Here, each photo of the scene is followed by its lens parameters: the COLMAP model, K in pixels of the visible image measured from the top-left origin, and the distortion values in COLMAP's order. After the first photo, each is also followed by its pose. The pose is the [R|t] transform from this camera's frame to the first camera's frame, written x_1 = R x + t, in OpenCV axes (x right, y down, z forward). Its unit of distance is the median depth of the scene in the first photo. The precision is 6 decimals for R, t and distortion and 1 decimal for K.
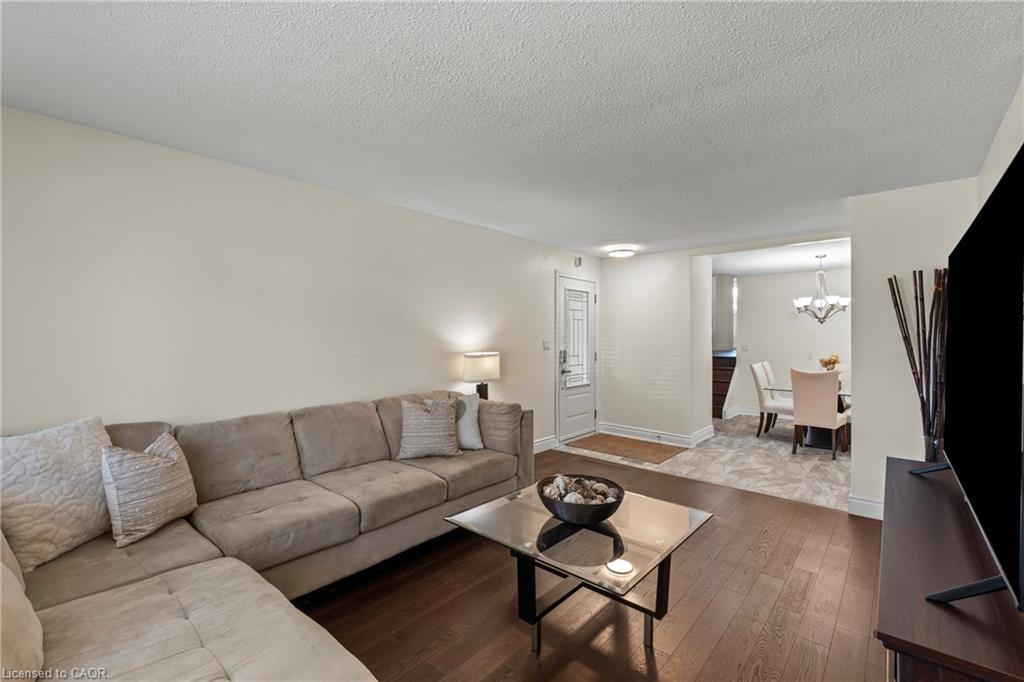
lens RADIAL K [[448.4, 0, 541.3], [0, 448.4, 335.2], [0, 0, 1]] dist [-0.003439, -0.000028]
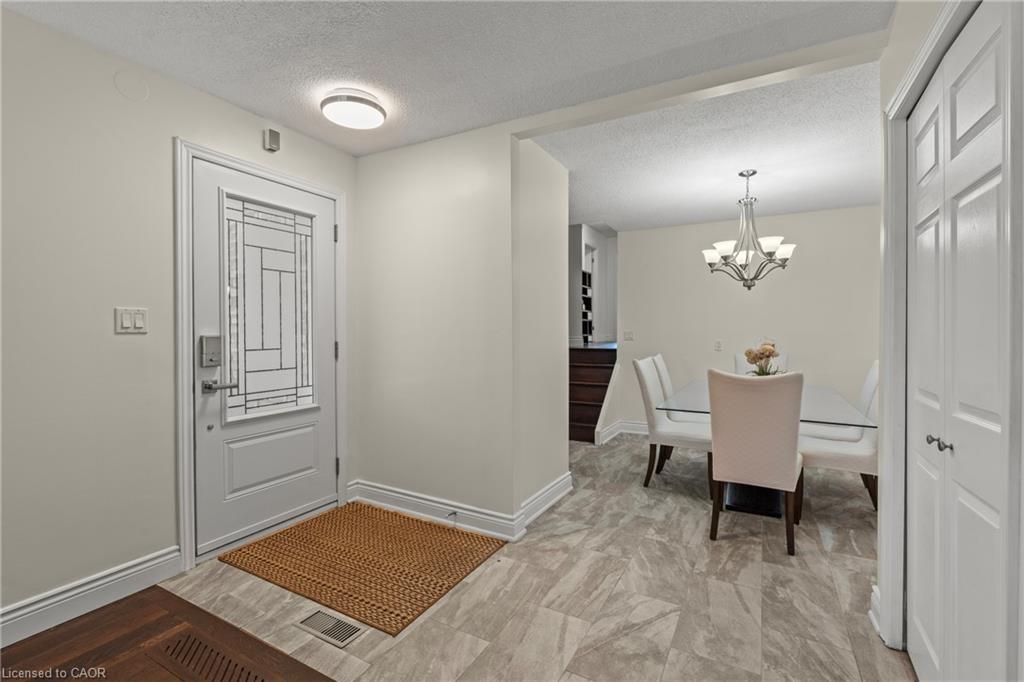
lens RADIAL K [[448.4, 0, 513.9], [0, 448.4, 338.3], [0, 0, 1]] dist [-0.003439, -0.000028]
pose [[0.986881, -0.008105, 0.161247, 0.232488], [0.005106, 0.999806, 0.019002, 0.025697], [-0.161370, -0.017930, 0.986731, 0.478788]]
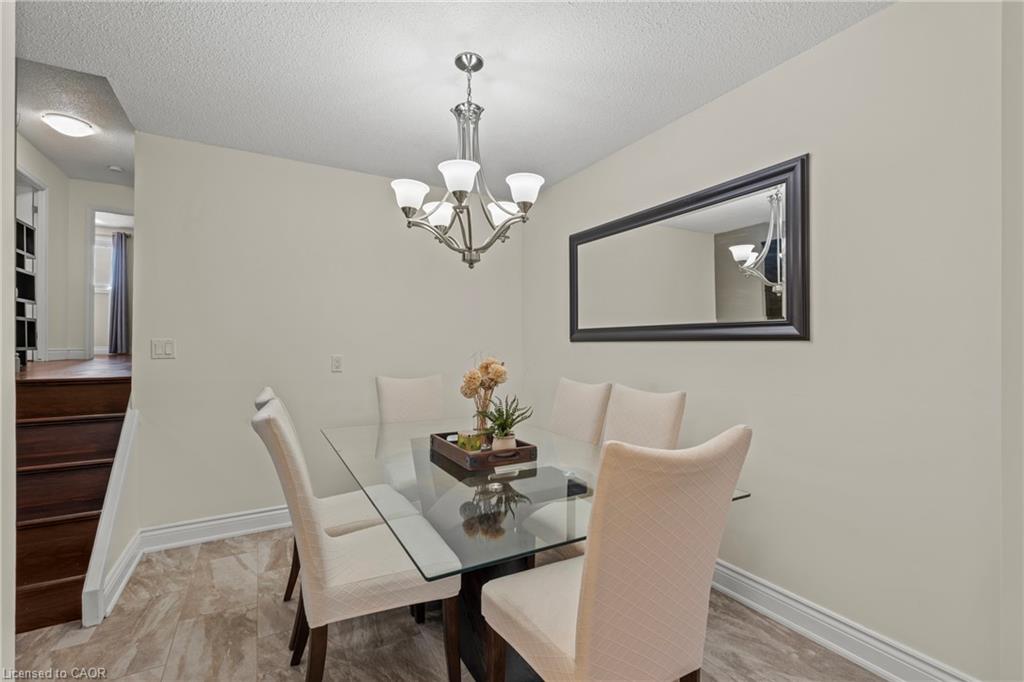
lens RADIAL K [[448.4, 0, 492.8], [0, 448.4, 346.5], [0, 0, 1]] dist [-0.003439, -0.000028]
pose [[0.396756, -0.000316, 0.917924, 0.332203], [-0.007394, 0.999966, 0.003541, 0.032001], [-0.917894, -0.008192, 0.396740, 0.863732]]
